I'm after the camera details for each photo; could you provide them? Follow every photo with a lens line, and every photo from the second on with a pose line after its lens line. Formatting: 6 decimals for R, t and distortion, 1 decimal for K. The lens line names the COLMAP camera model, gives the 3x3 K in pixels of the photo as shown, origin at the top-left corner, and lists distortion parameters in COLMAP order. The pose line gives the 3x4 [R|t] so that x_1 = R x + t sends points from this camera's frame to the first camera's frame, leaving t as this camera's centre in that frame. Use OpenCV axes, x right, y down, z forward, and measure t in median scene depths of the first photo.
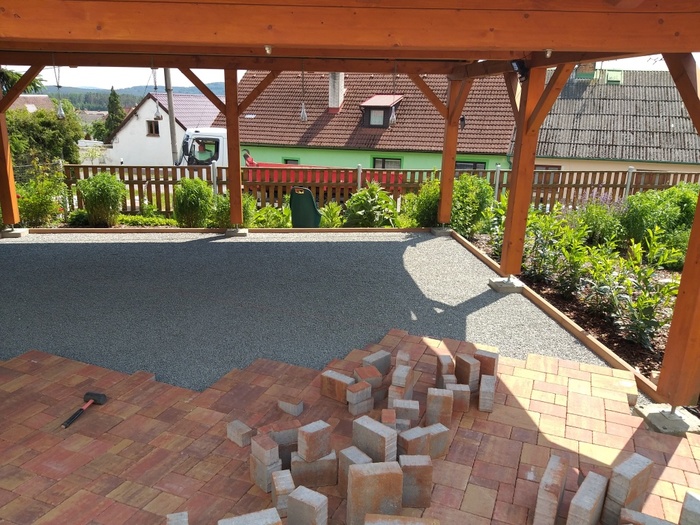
lens RADIAL K [[535.5, 0, 346.9], [0, 535.5, 267.6], [0, 0, 1]] dist [0.067946, -0.123065]
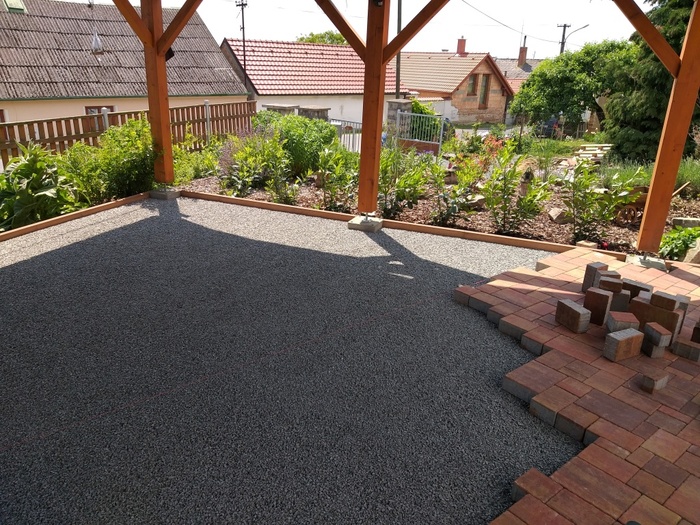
lens RADIAL K [[535.5, 0, 348.1], [0, 535.5, 275.7], [0, 0, 1]] dist [0.067946, -0.123065]
pose [[0.473667, -0.326397, 0.817988, -0.495882], [0.224844, 0.942827, 0.246012, -0.114391], [-0.851519, 0.067392, 0.519975, 0.474920]]
